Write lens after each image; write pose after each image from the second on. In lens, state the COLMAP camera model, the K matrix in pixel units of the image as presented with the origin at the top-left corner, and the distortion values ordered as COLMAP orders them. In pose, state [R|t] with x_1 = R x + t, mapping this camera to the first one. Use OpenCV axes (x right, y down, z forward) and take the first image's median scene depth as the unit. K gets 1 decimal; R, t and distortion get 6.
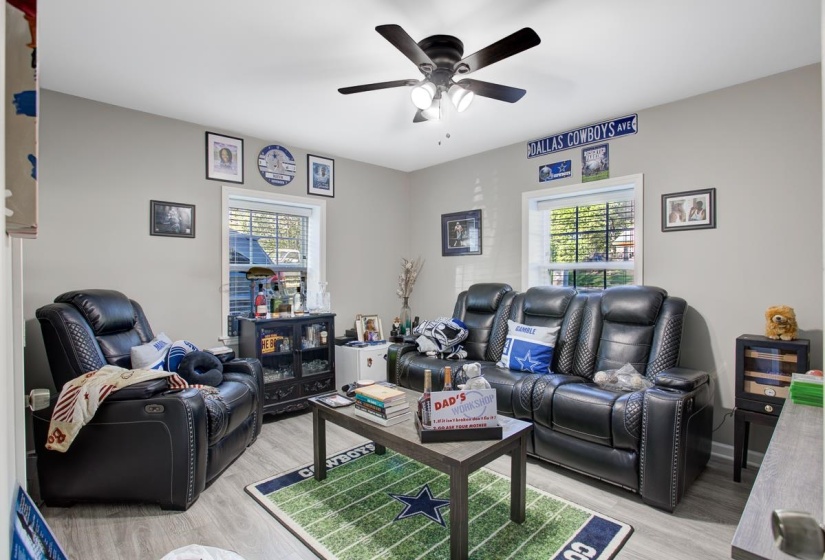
lens RADIAL K [[402.1, 0, 419.6], [0, 402.1, 281.4], [0, 0, 1]] dist [-0.006235, -0.000125]
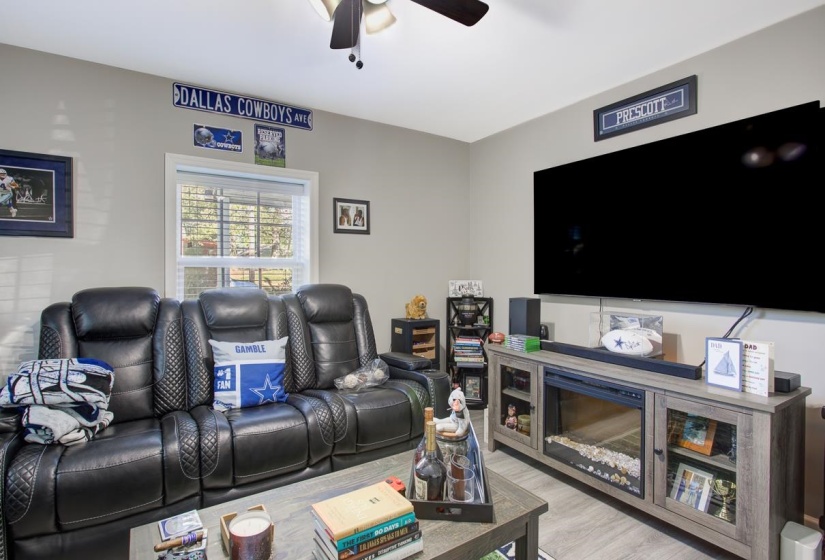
lens RADIAL K [[402.1, 0, 417.5], [0, 402.1, 277.0], [0, 0, 1]] dist [-0.006235, -0.000125]
pose [[0.237008, -0.012954, 0.971421, -0.350919], [0.015706, 0.999832, 0.009502, -0.011980], [-0.971381, 0.013005, 0.237172, 0.494236]]
